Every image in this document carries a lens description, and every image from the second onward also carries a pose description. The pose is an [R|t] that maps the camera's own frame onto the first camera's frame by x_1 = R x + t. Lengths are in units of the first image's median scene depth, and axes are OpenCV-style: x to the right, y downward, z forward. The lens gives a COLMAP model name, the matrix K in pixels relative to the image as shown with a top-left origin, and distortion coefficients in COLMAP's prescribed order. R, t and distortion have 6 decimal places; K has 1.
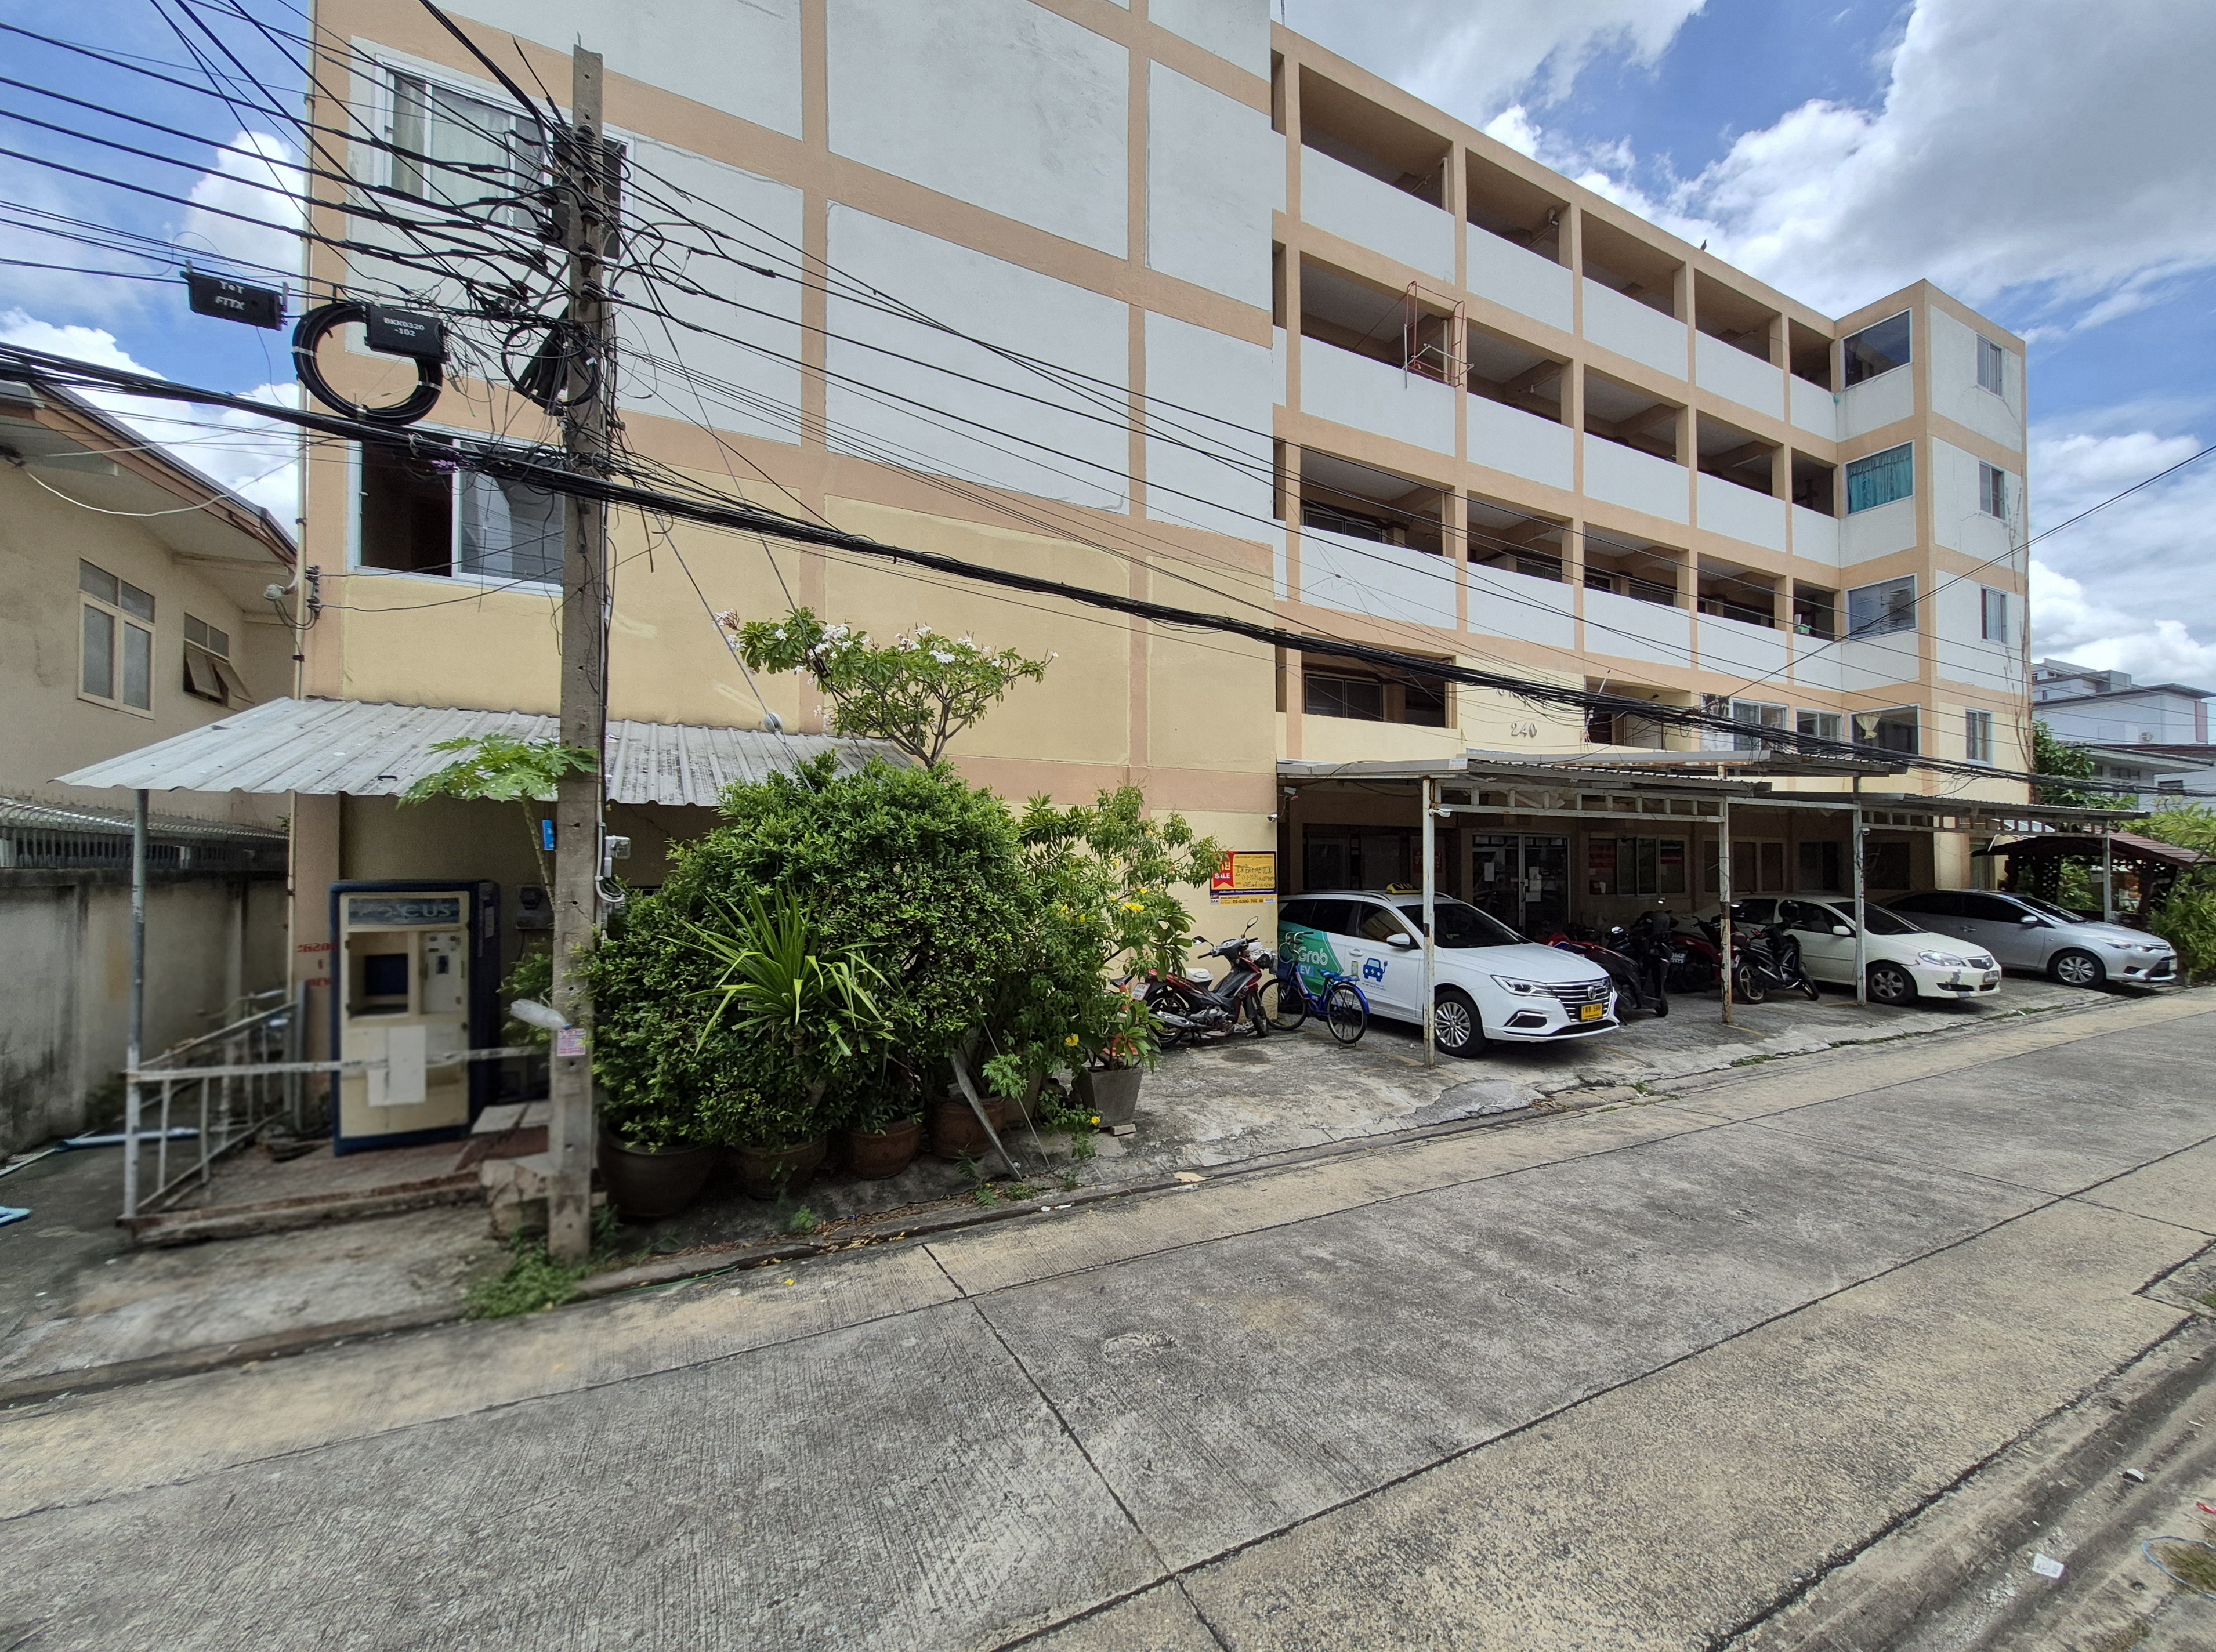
lens RADIAL K [[893.1, 0, 1176.2], [0, 893.1, 853.2], [0, 0, 1]] dist [0.002000, 0.000618]
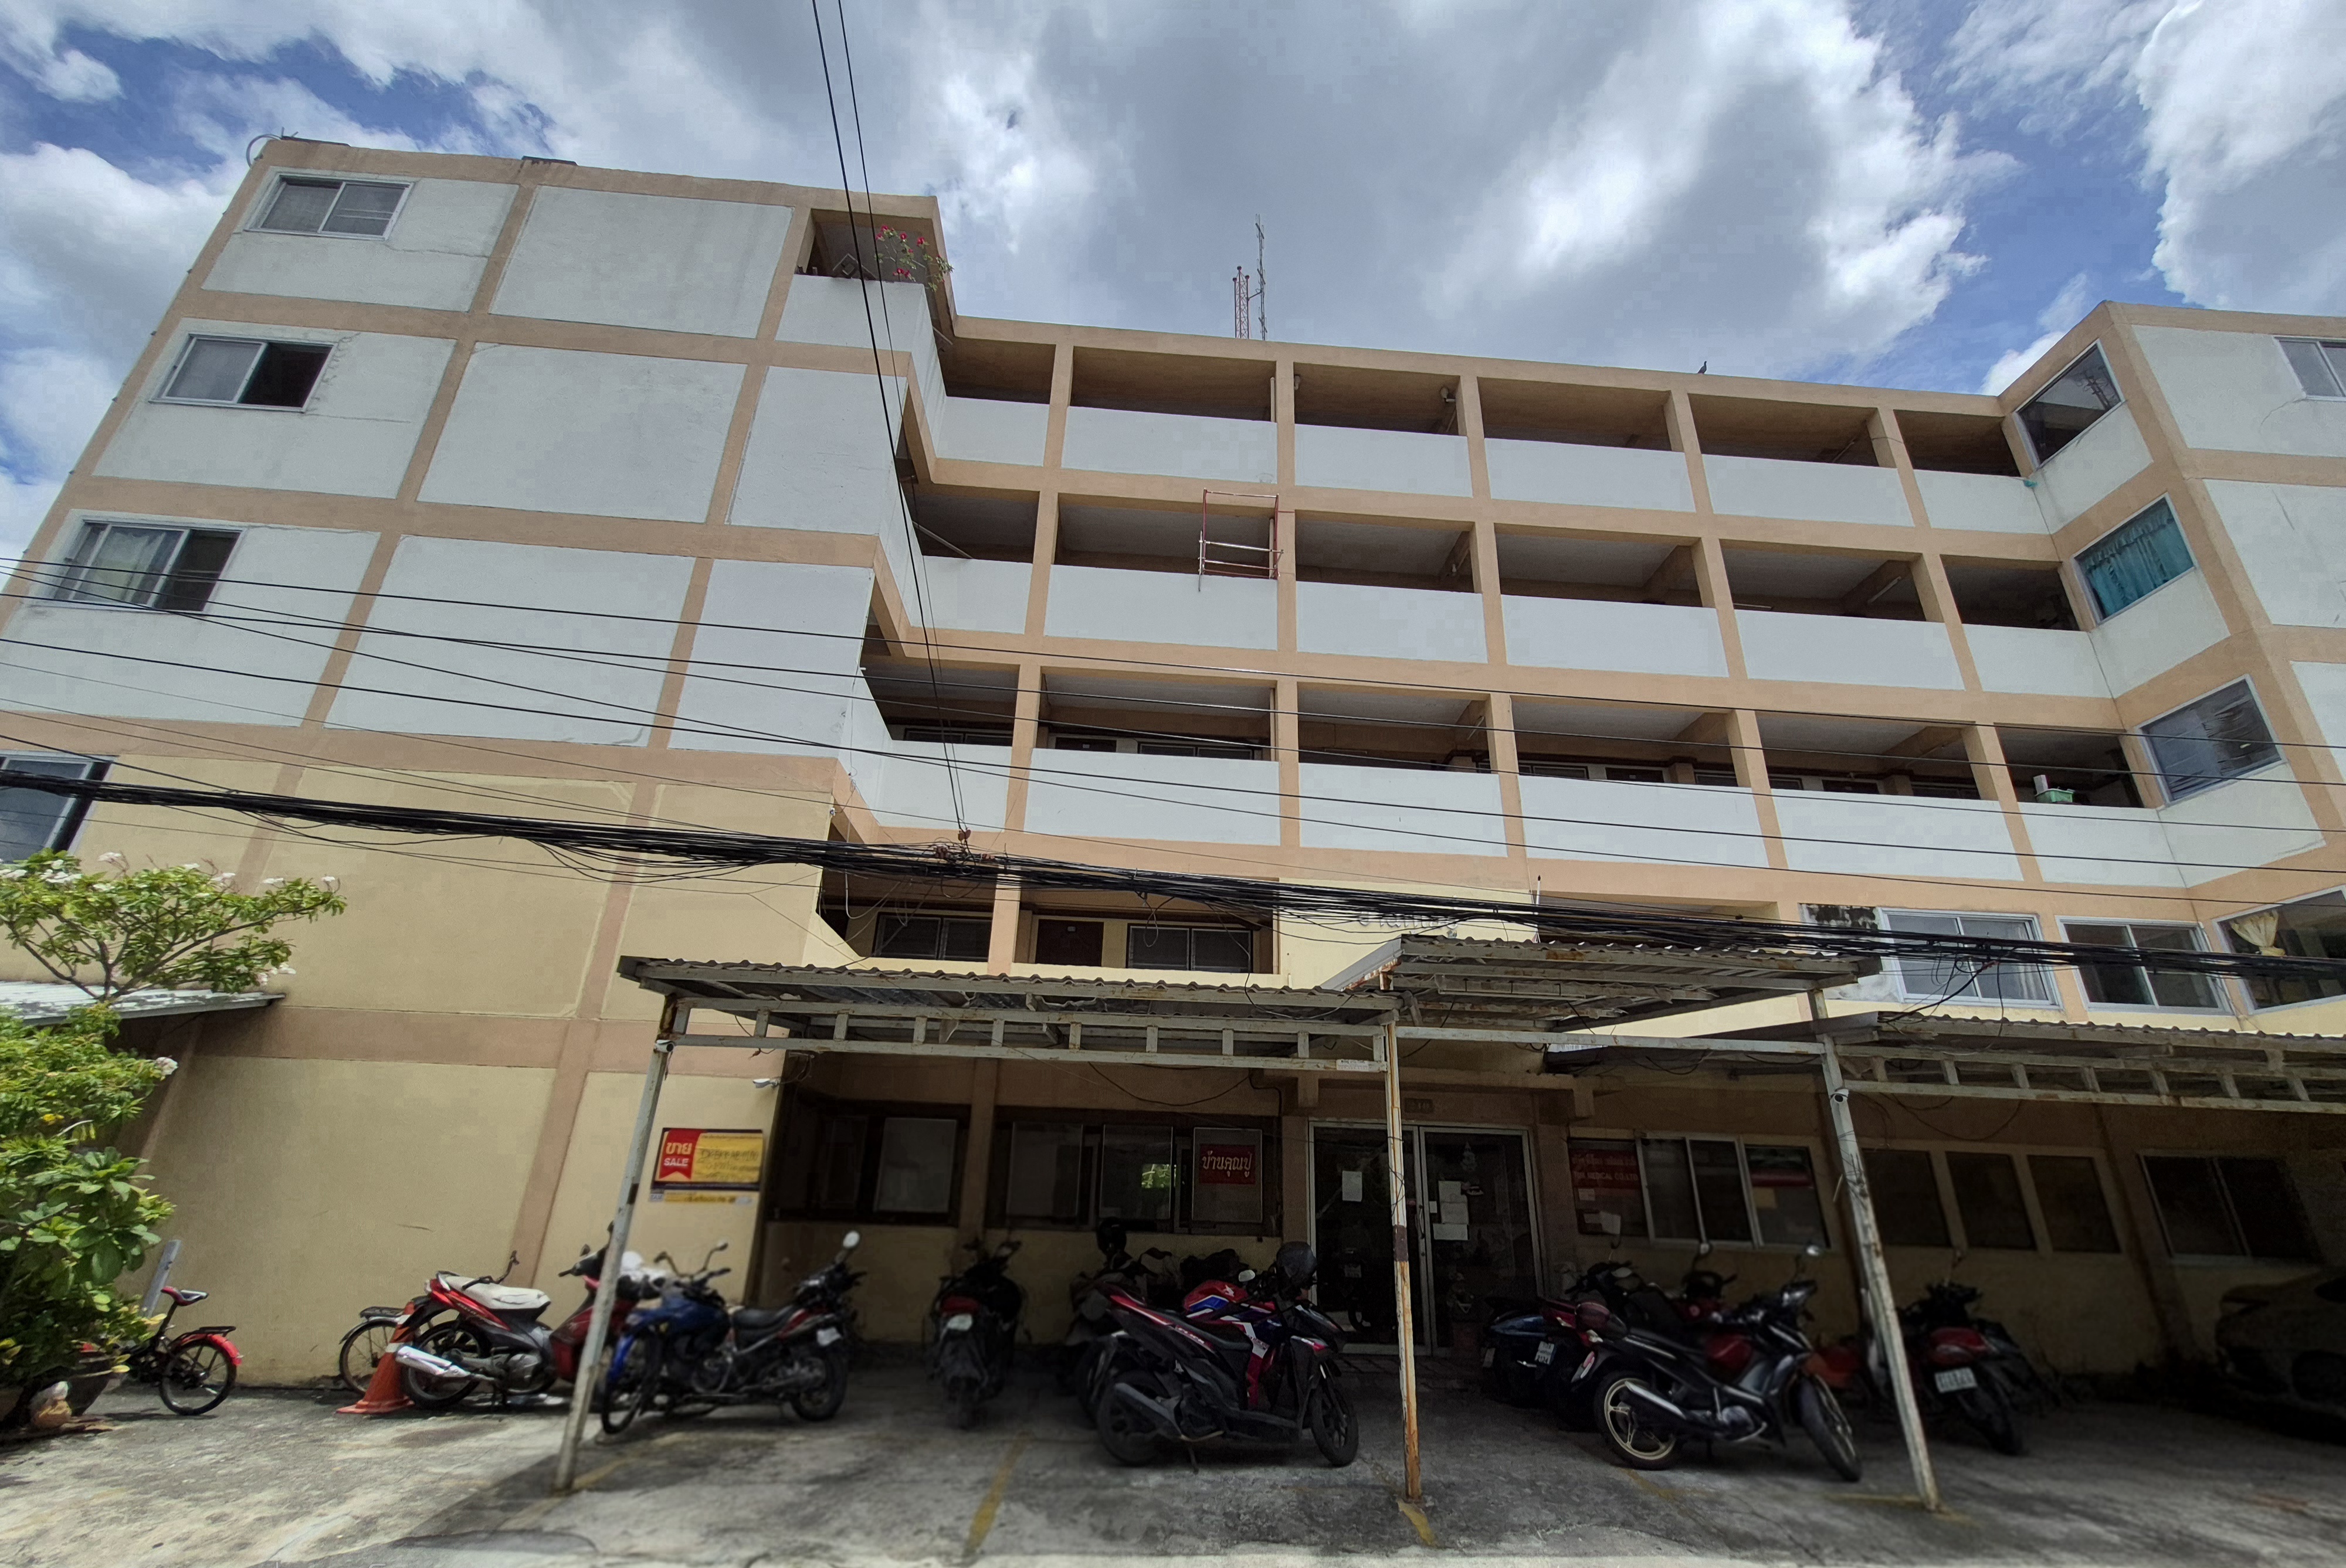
lens RADIAL K [[889.6, 0, 1185.6], [0, 889.6, 885.7], [0, 0, 1]] dist [0.002539, 0.000202]
pose [[0.908295, -0.116150, -0.401881, 0.795448], [-0.022163, 0.945971, -0.323492, 0.039377], [0.417742, 0.302733, 0.856647, 0.487576]]
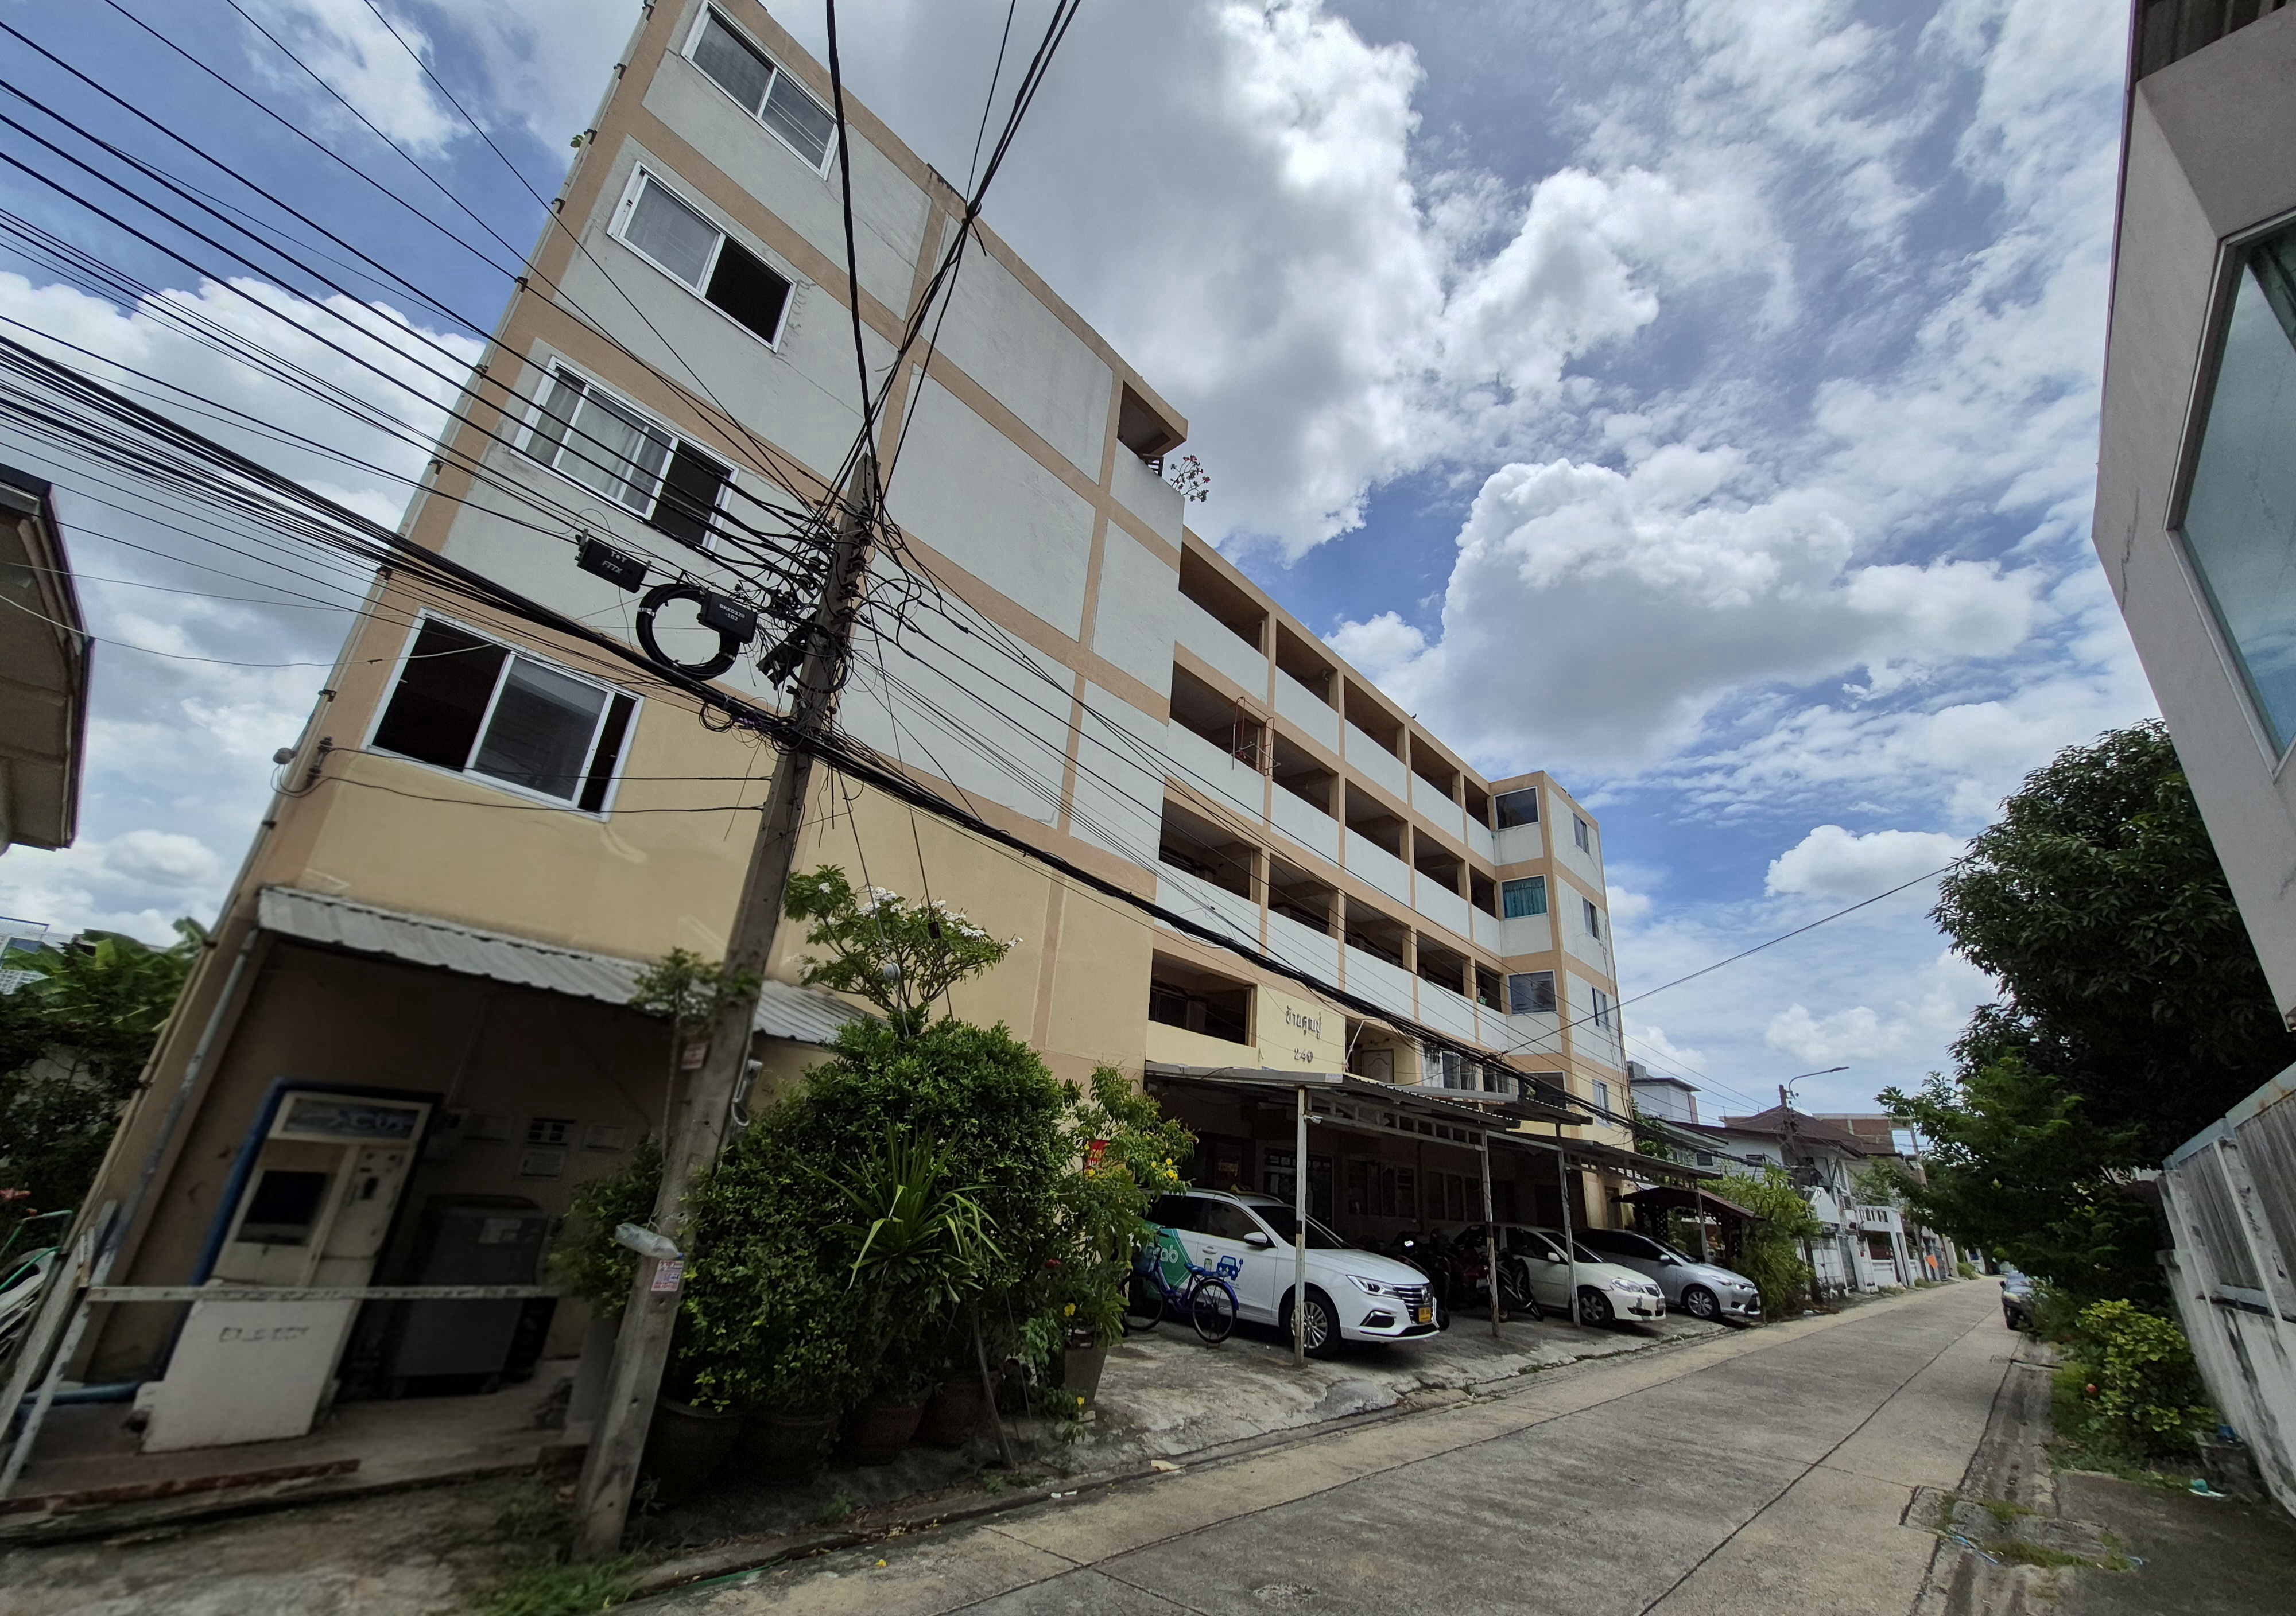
lens RADIAL K [[888.7, 0, 1156.0], [0, 888.7, 851.4], [0, 0, 1]] dist [0.002510, 0.000033]
pose [[0.941898, 0.180638, 0.283192, -0.251344], [-0.076797, 0.936566, -0.341974, 0.034221], [-0.327001, 0.300357, 0.896022, -0.070688]]
